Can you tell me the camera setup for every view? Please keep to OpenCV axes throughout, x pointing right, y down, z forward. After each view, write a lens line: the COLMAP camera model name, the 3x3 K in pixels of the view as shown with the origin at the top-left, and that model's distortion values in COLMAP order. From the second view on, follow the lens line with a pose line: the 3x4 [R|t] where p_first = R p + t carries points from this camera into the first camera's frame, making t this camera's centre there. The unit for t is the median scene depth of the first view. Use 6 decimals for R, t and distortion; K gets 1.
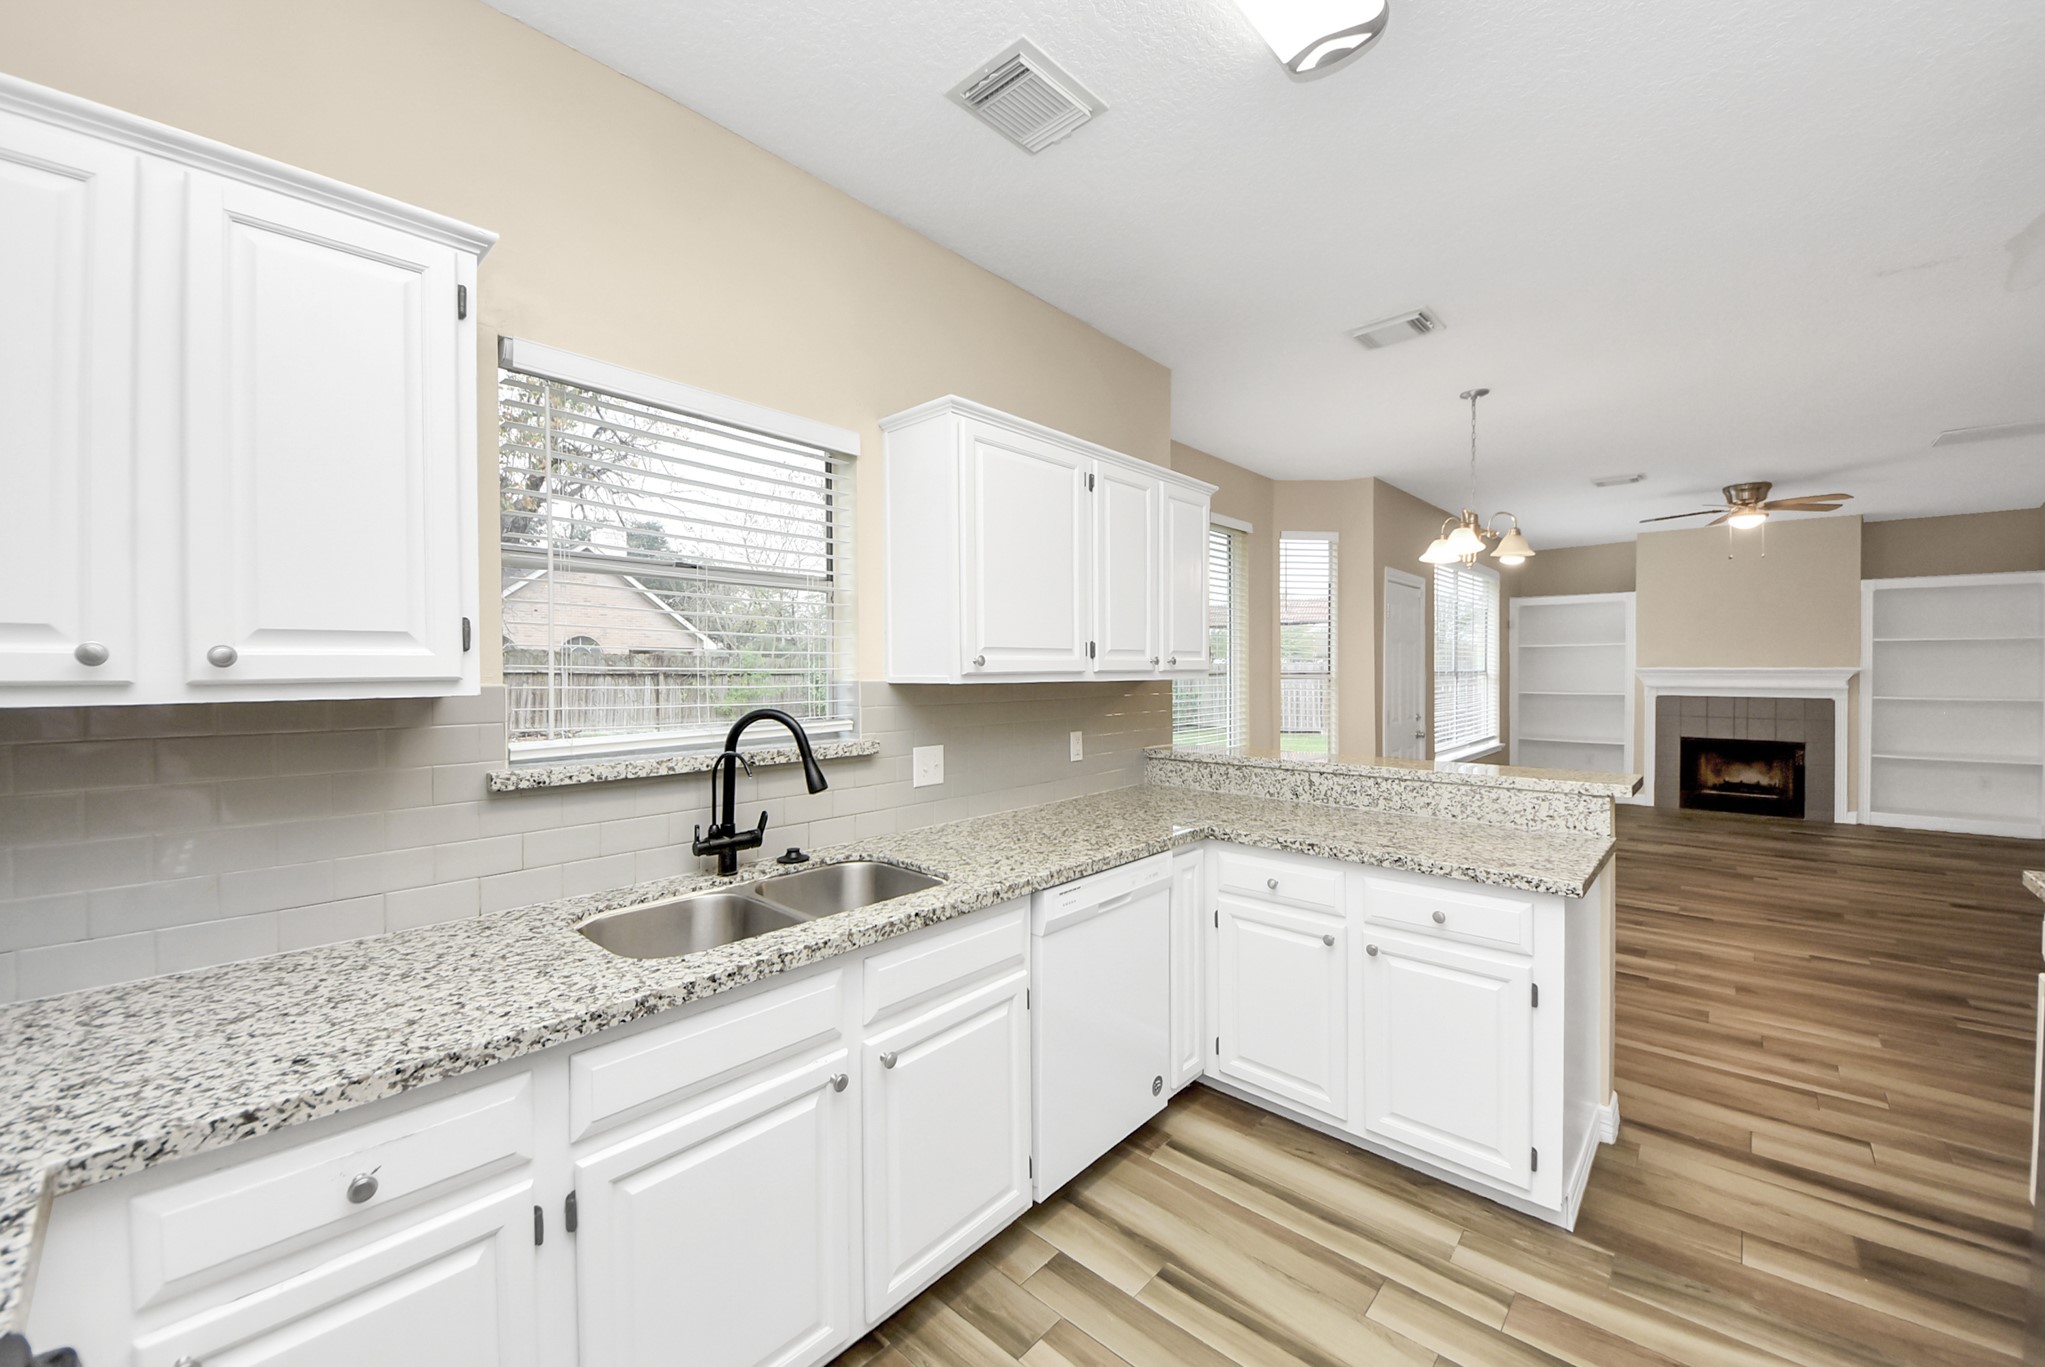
lens RADIAL K [[789.1, 0, 1025.9], [0, 789.1, 671.6], [0, 0, 1]] dist [-0.000472, -0.000910]
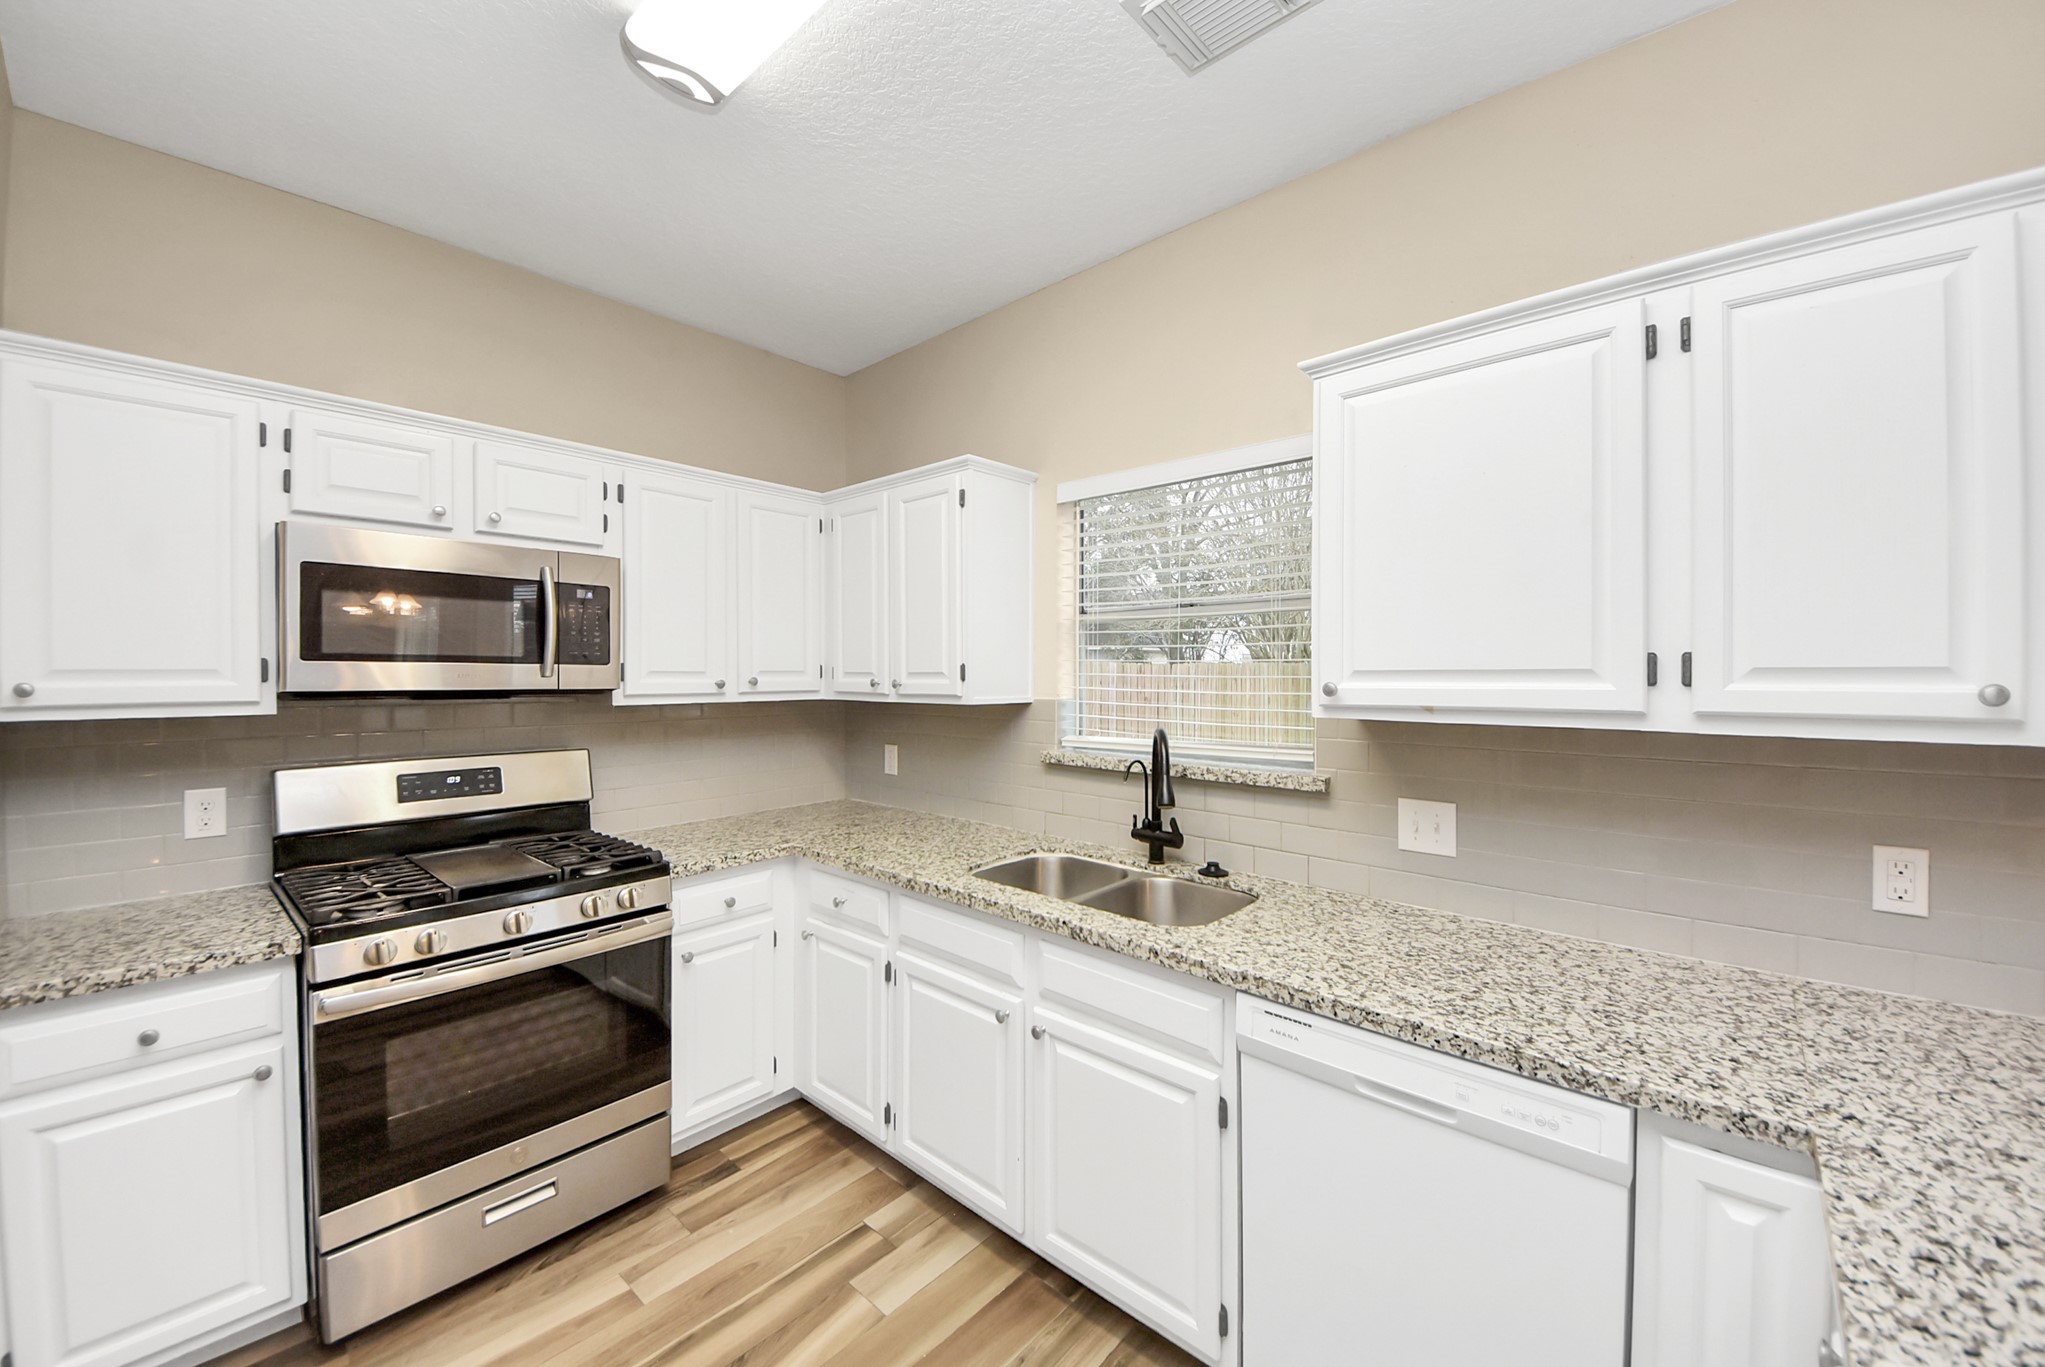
lens RADIAL K [[774.5, 0, 1027.4], [0, 774.5, 680.3], [0, 0, 1]] dist [0.000049, -0.000396]
pose [[-0.005377, 0.014751, -0.999877, 0.791937], [-0.005606, 0.999875, 0.014782, -0.035796], [0.999970, 0.005685, -0.005294, 0.814694]]
